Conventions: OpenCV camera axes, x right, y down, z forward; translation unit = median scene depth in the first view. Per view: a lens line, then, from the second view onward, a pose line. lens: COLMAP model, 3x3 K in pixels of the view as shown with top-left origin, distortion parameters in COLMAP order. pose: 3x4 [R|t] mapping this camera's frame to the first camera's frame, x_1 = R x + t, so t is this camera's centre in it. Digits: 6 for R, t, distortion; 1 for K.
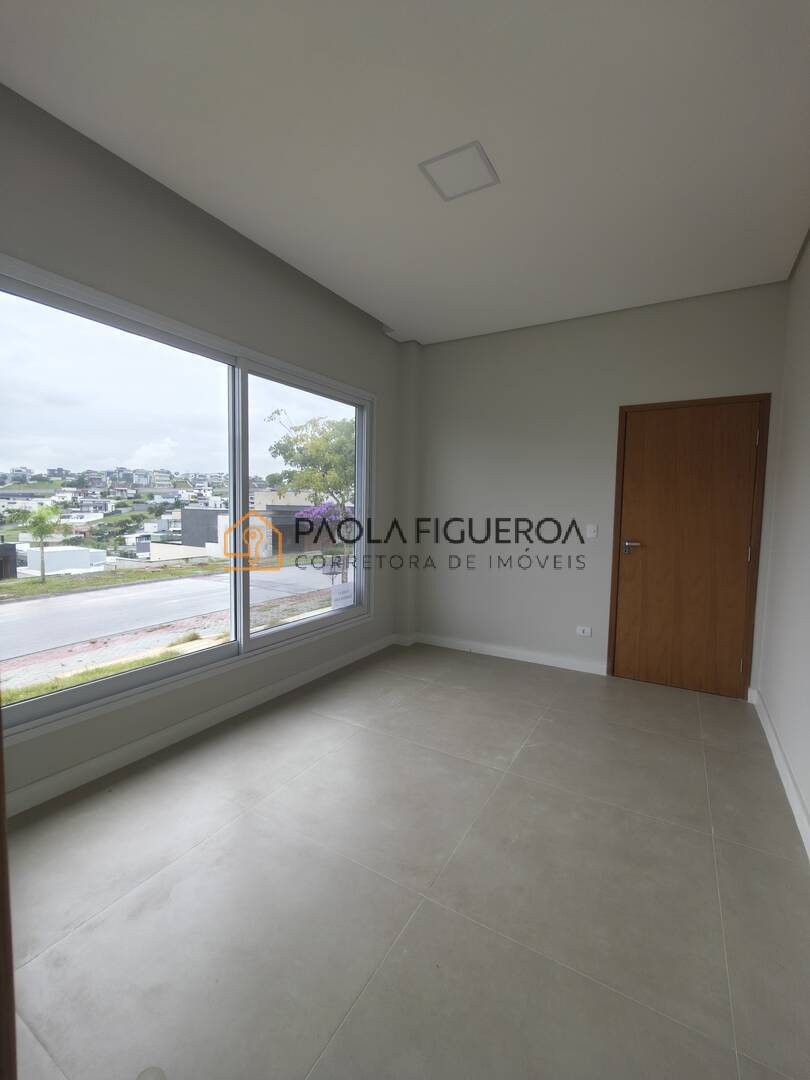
lens RADIAL K [[467.2, 0, 405.0], [0, 467.2, 540.0], [0, 0, 1]] dist [-0.000229, -0.000236]
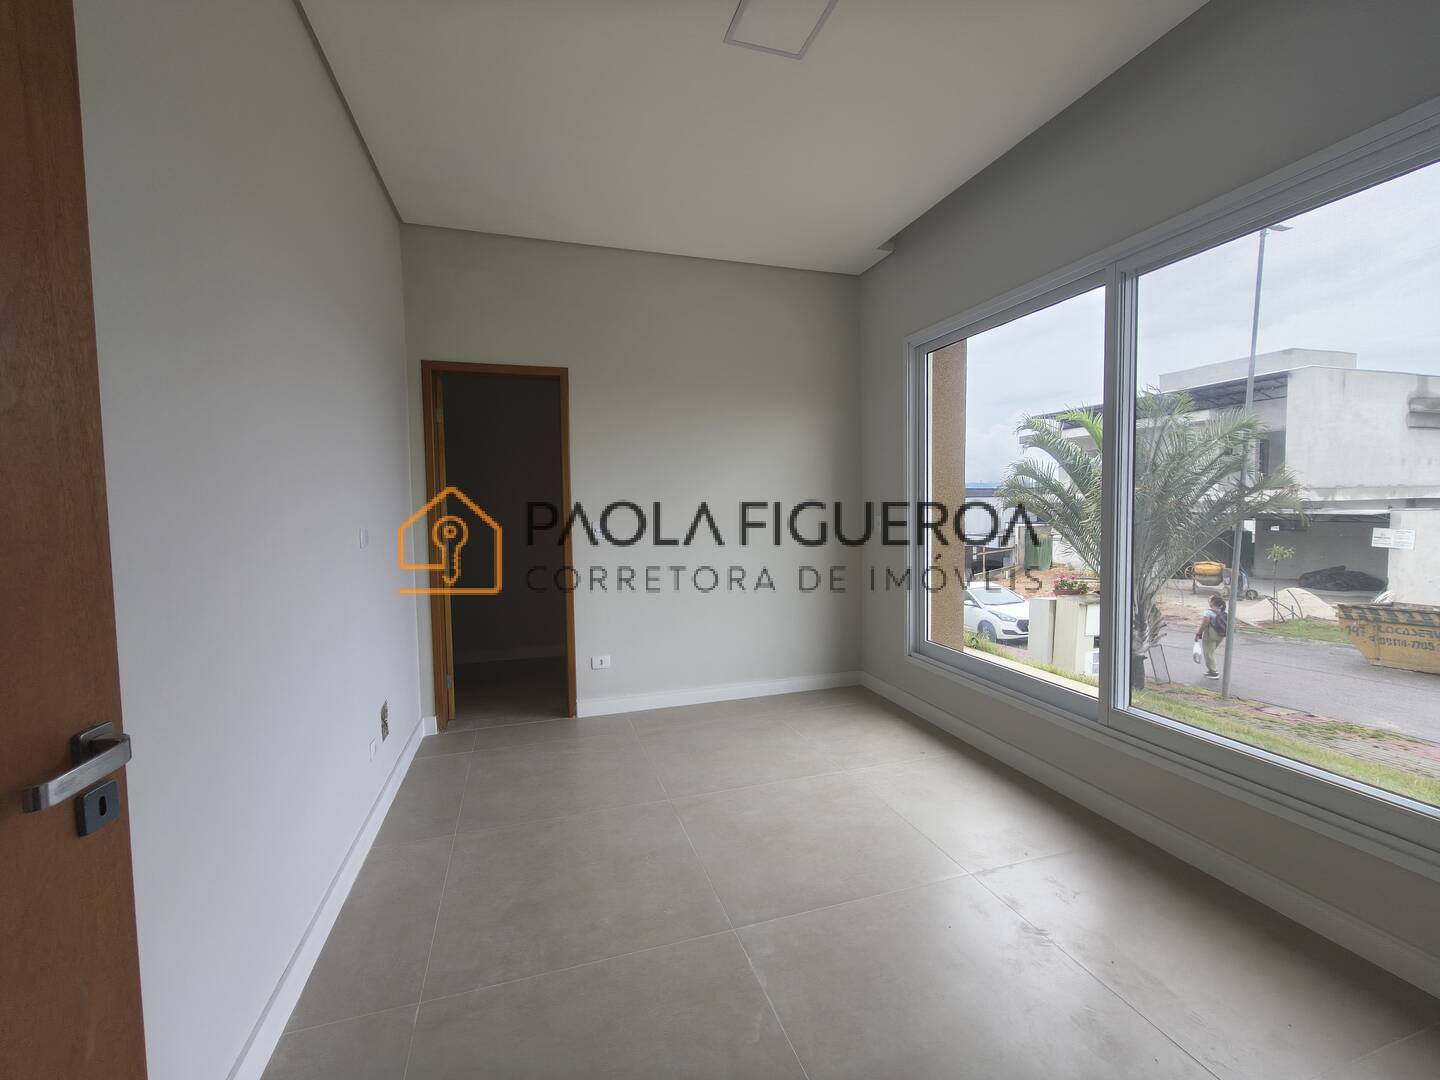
lens RADIAL K [[622.9, 0, 720.0], [0, 622.9, 540.0], [0, 0, 1]] dist [-0.000229, -0.000236]
pose [[-0.675440, 0.026845, -0.736927, 0.716265], [-0.060365, 0.993970, 0.091537, -0.062886], [0.734941, 0.106312, -0.669746, 1.311109]]
